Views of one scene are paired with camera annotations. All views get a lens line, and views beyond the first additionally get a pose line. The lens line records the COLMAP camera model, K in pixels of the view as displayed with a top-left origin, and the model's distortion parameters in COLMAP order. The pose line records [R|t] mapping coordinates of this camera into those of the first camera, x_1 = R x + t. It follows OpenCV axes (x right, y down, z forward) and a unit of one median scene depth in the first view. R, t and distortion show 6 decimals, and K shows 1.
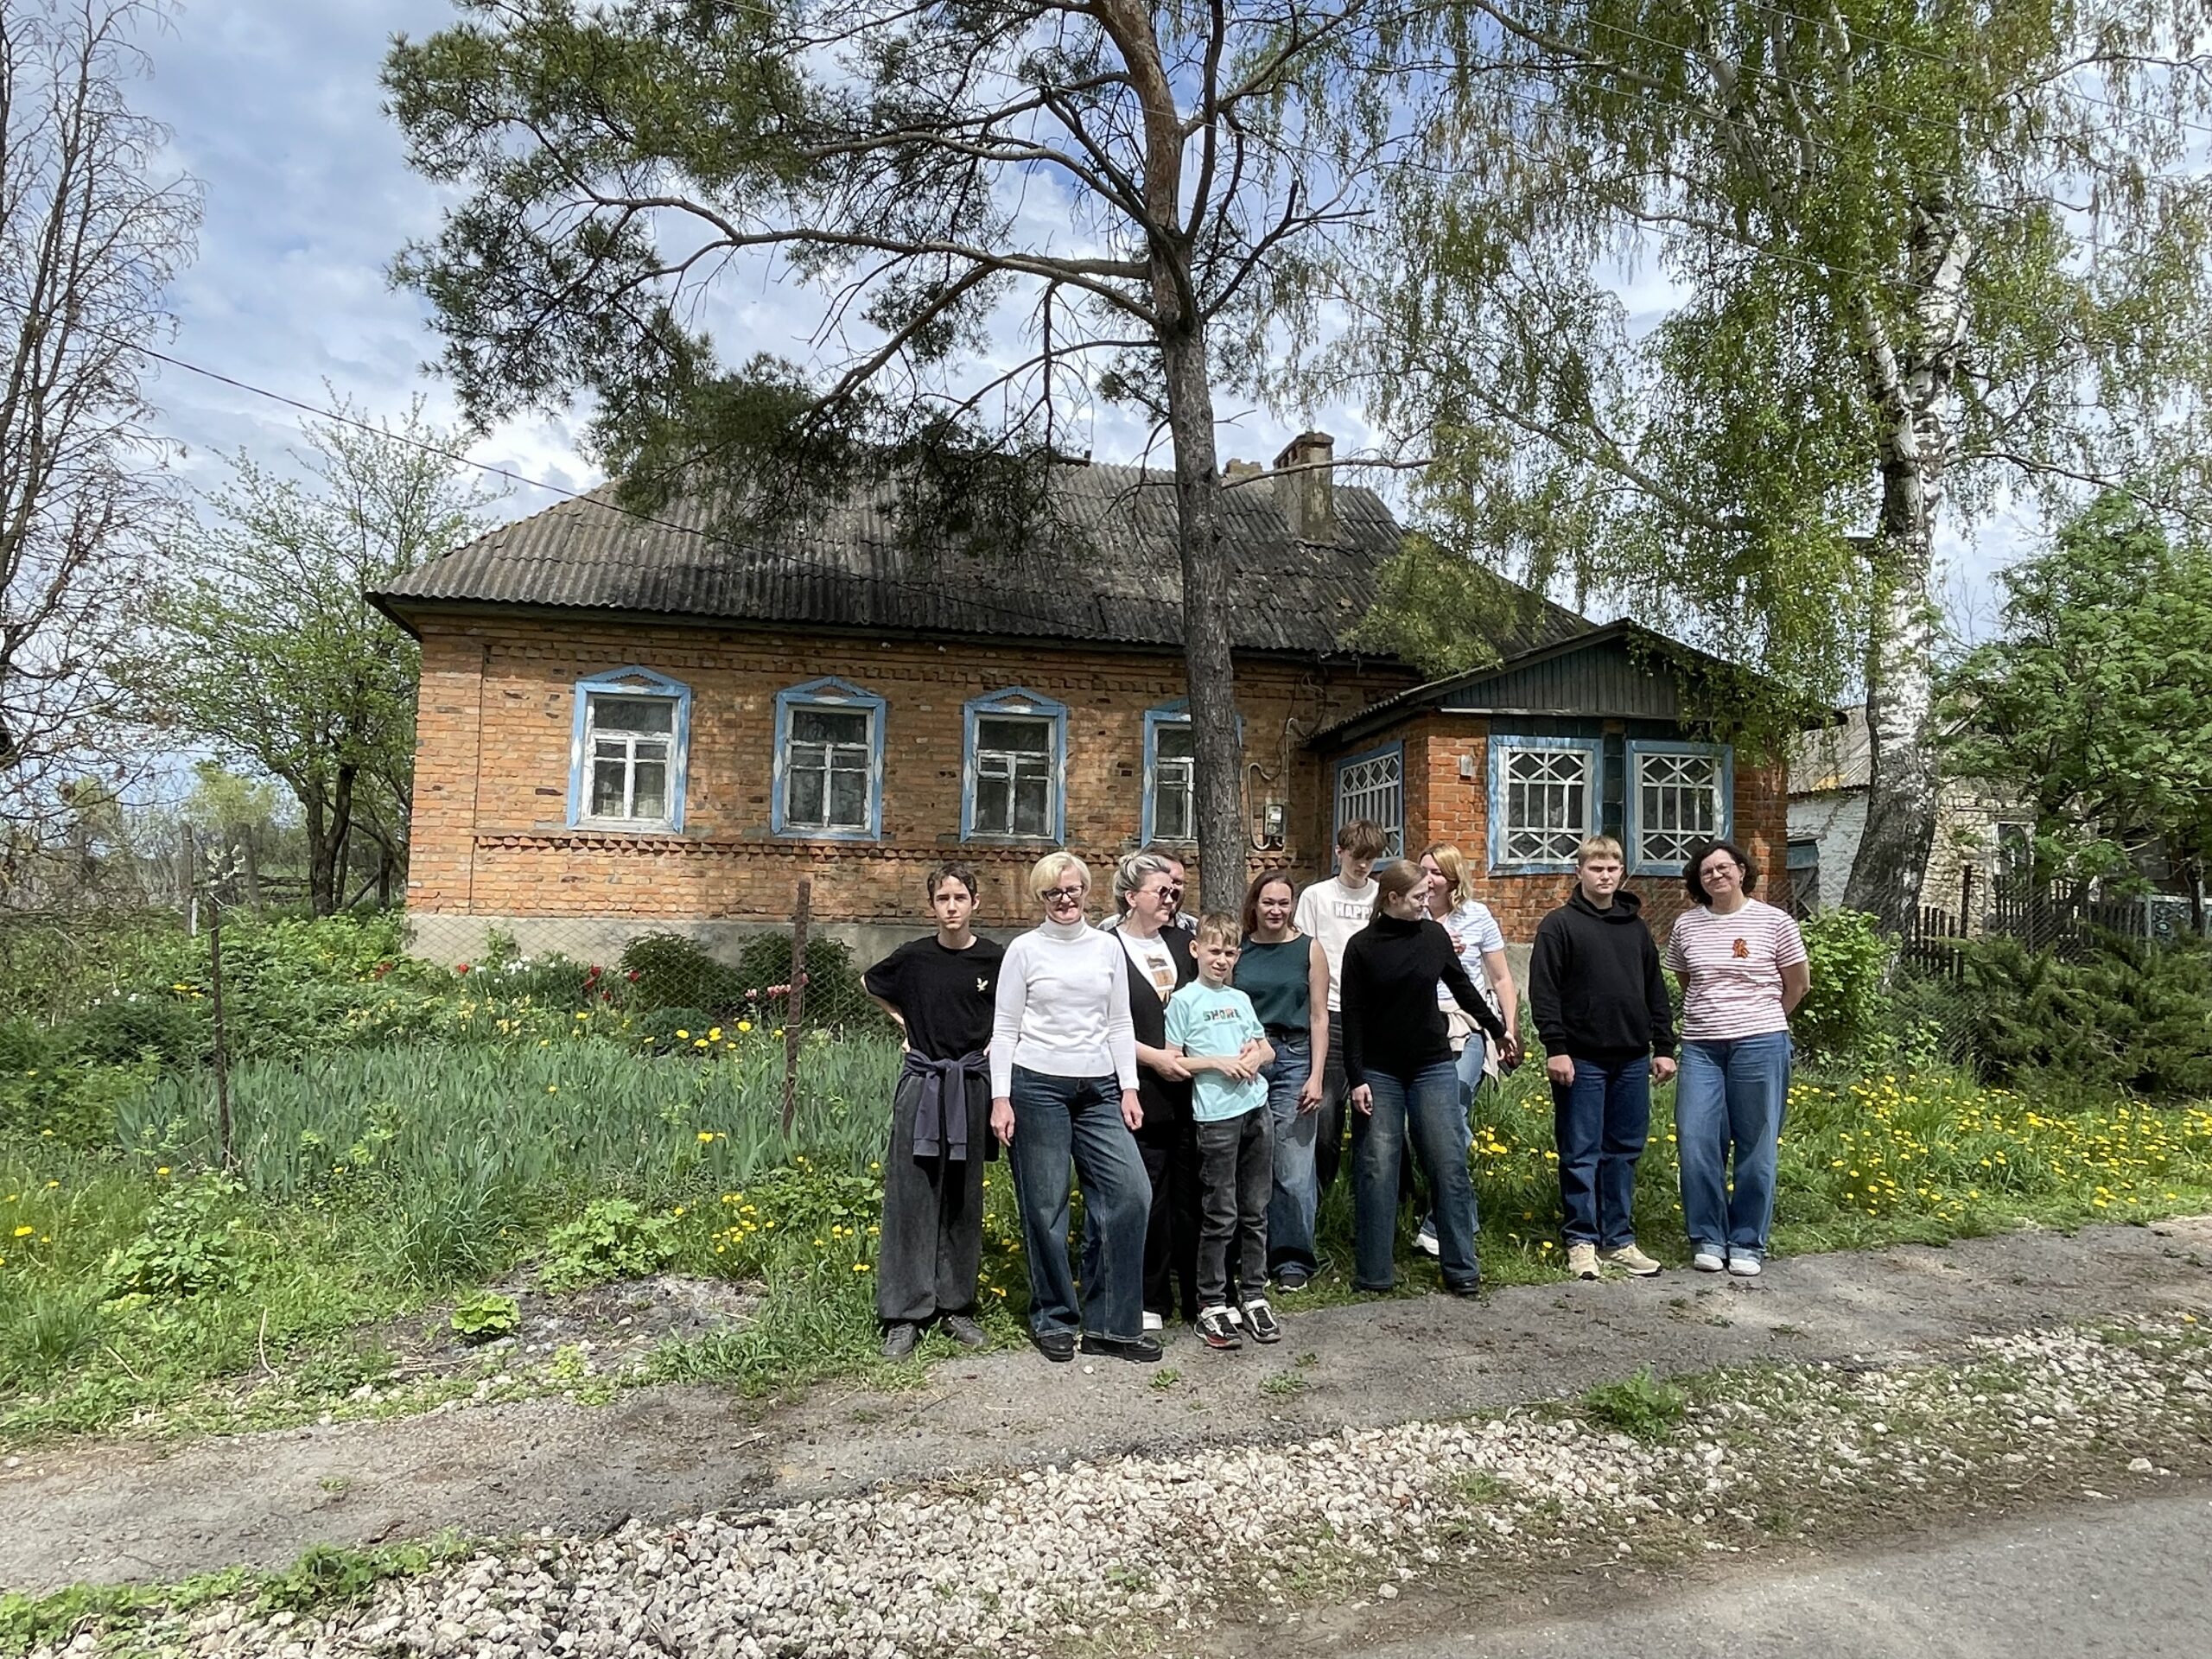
lens RADIAL K [[1410.0, 0, 1102.9], [0, 1410.0, 831.1], [0, 0, 1]] dist [0.000188, 0.001581]
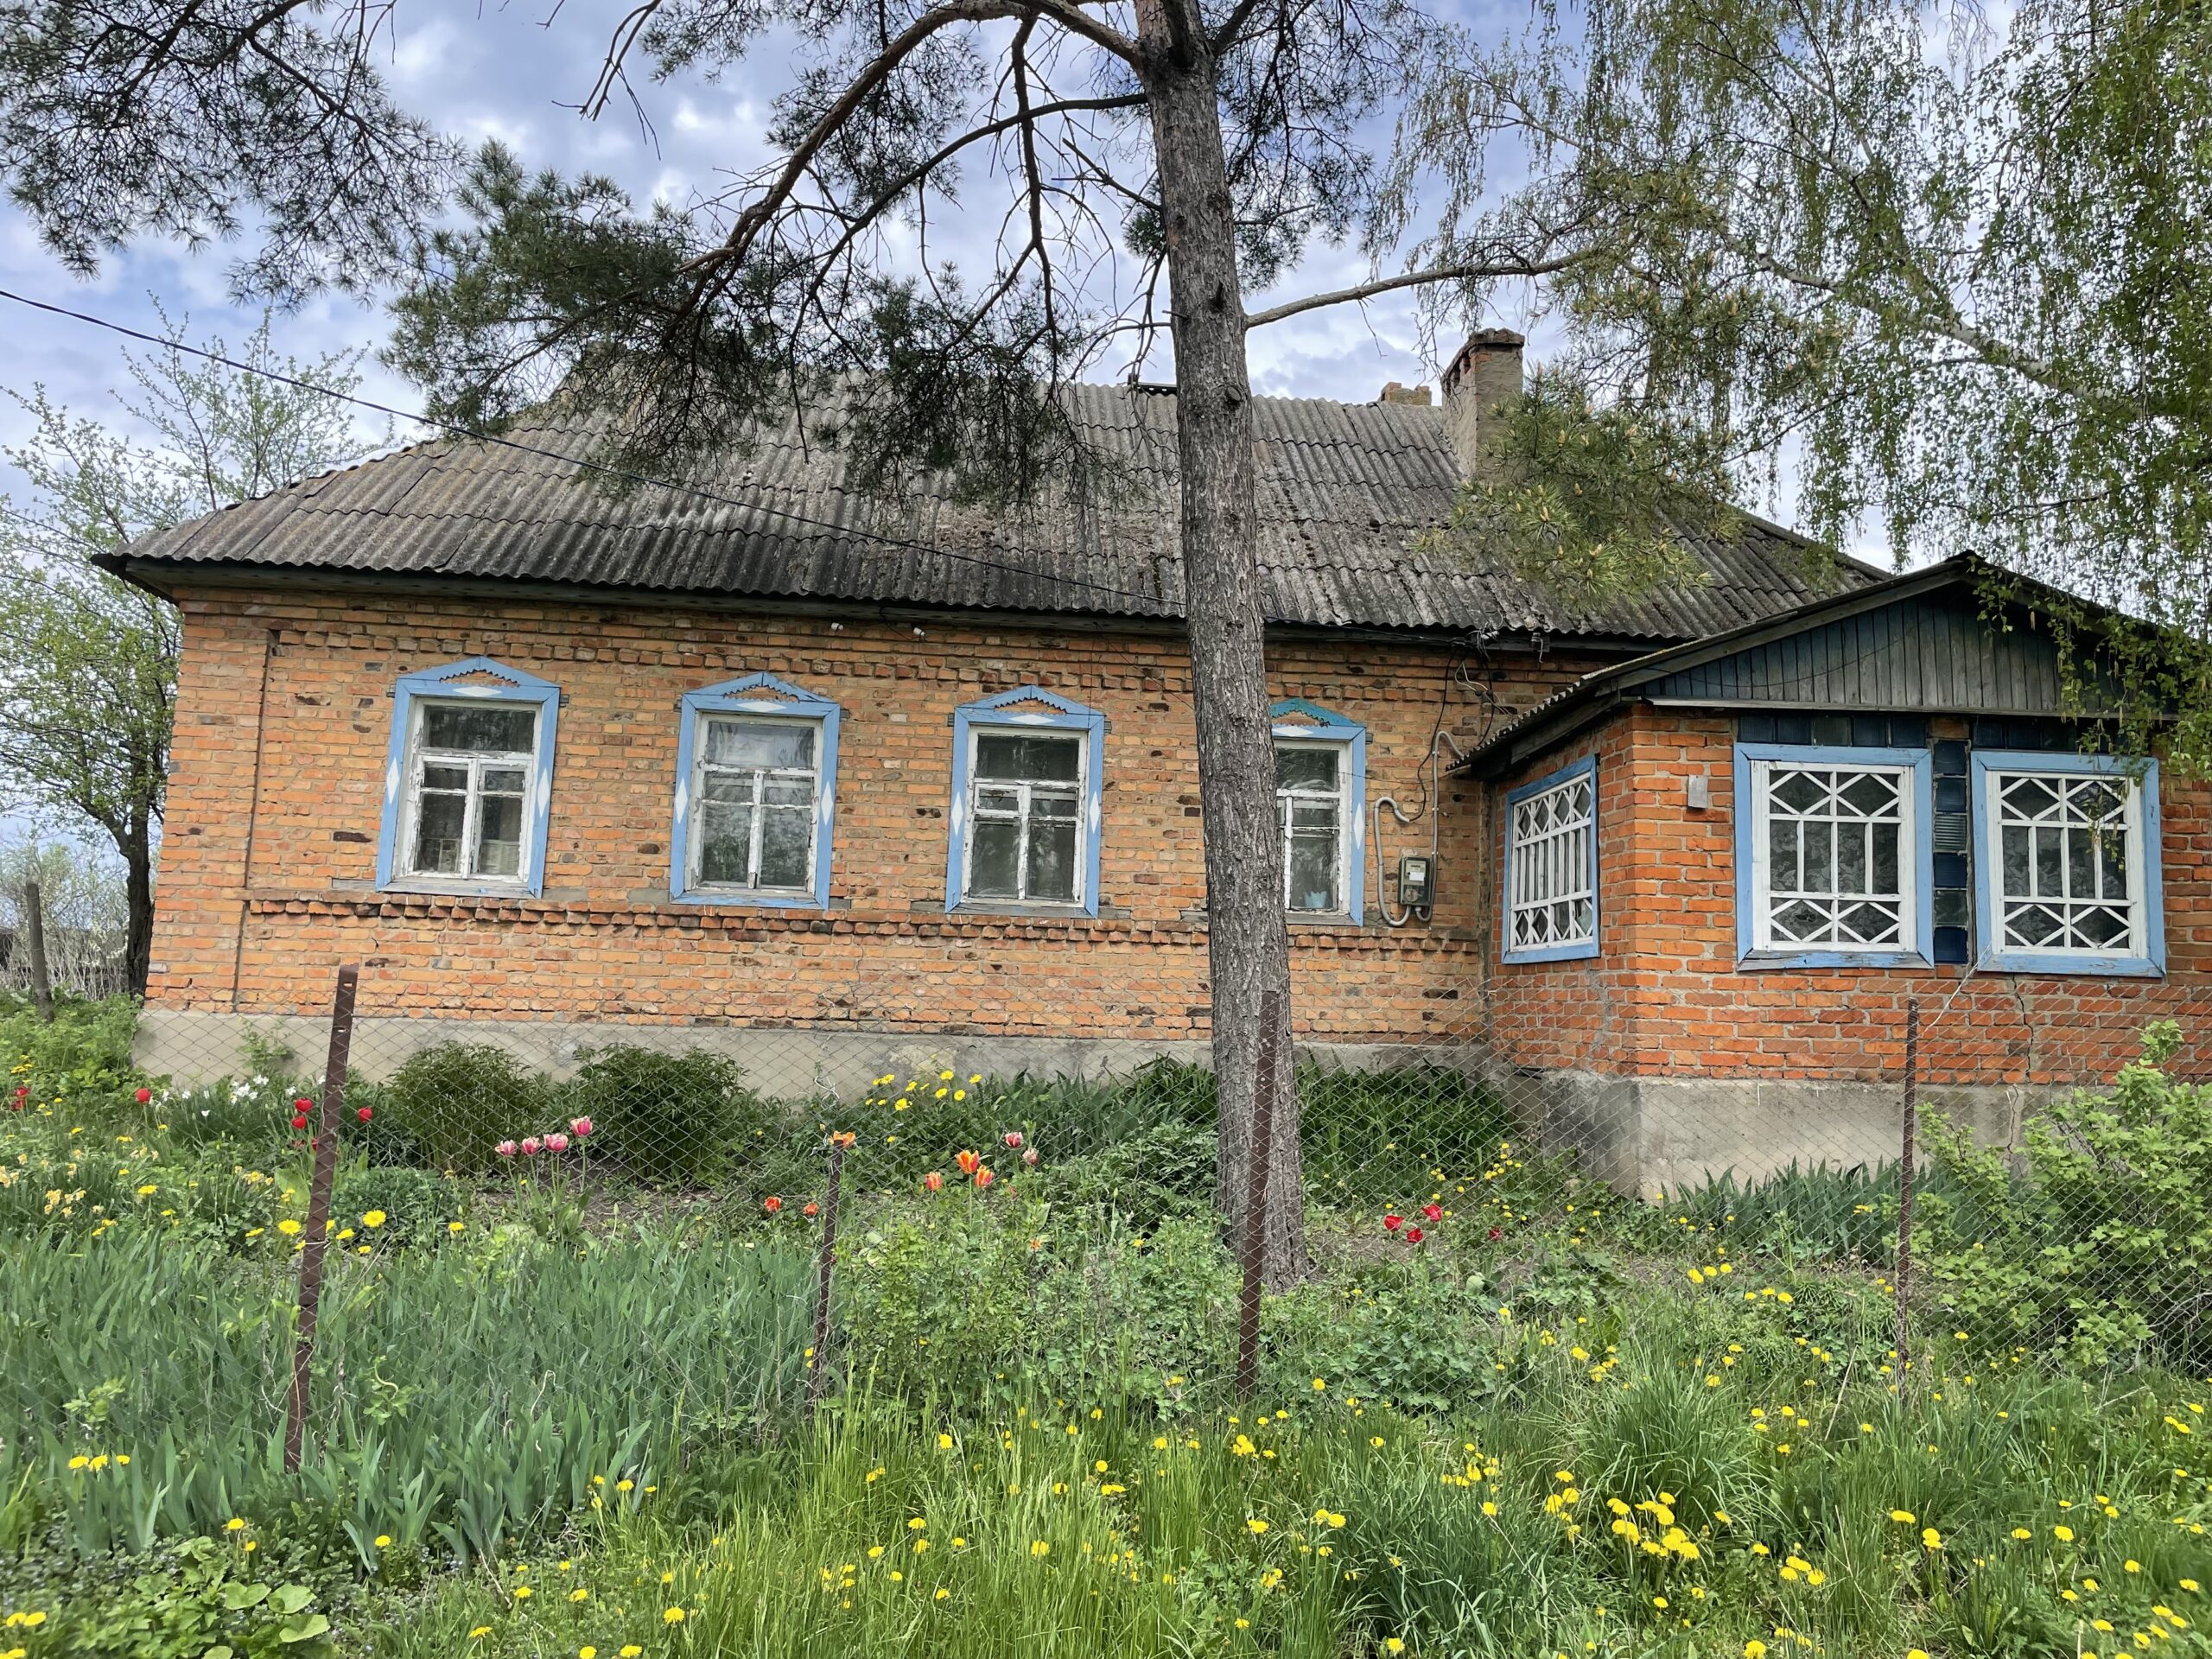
lens RADIAL K [[1687.1, 0, 1105.1], [0, 1687.1, 815.1], [0, 0, 1]] dist [0.038650, -0.020605]
pose [[0.992105, -0.001749, -0.125399, 0.083643], [-0.005246, 0.998449, -0.055434, 0.006199], [0.125301, 0.055654, 0.990557, 0.204853]]
